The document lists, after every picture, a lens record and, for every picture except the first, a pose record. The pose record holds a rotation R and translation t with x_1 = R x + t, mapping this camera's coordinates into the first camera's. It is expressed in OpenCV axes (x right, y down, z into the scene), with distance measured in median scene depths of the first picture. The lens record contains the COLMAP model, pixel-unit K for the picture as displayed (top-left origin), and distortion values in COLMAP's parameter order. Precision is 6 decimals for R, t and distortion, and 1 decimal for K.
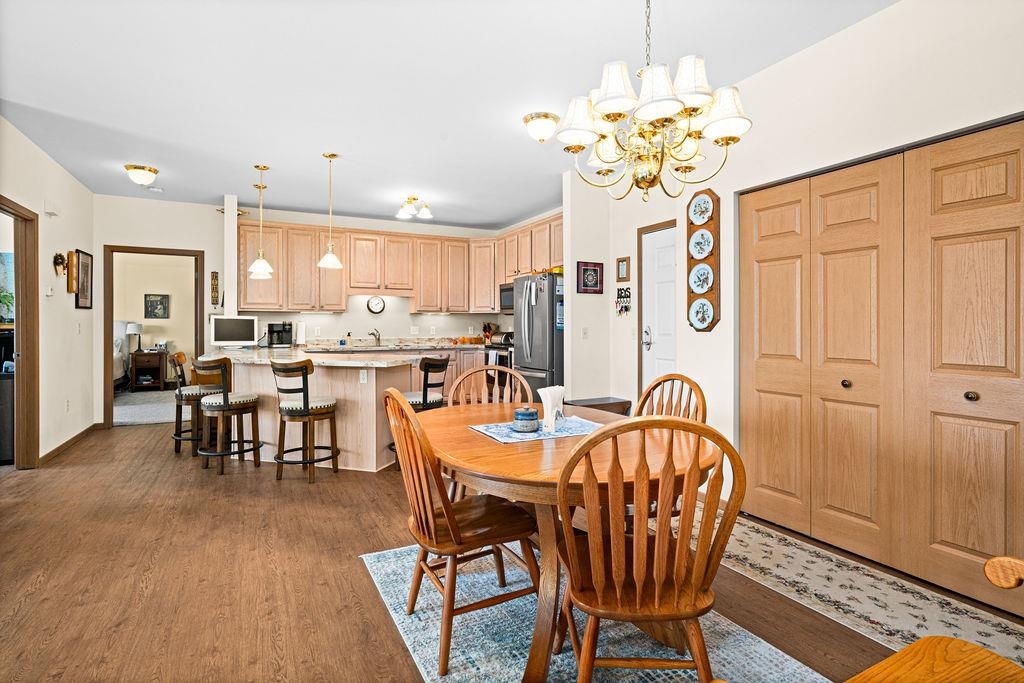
lens RADIAL K [[510.2, 0, 512.2], [0, 510.2, 326.7], [0, 0, 1]] dist [0.002449, 0.001200]
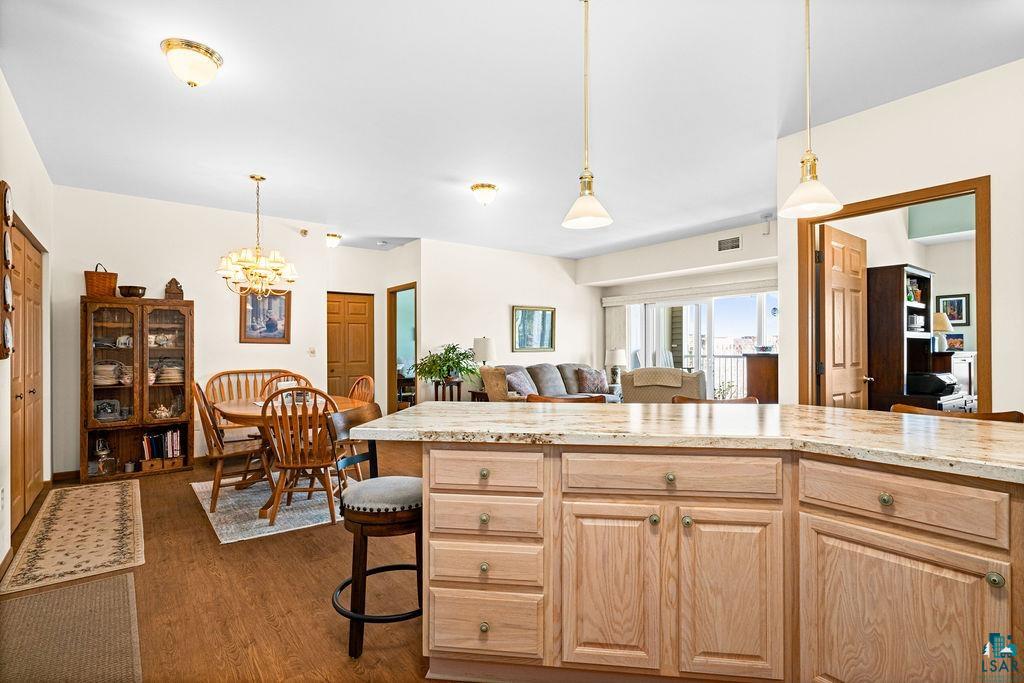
lens RADIAL K [[505.8, 0, 512.0], [0, 505.8, 341.5], [0, 0, 1]] dist [0.001917, 0.000043]
pose [[-0.985415, 0.000351, -0.170167, -0.152455], [0.002161, 0.999943, -0.010455, -0.005879], [0.170153, -0.010670, -0.985360, 1.050680]]
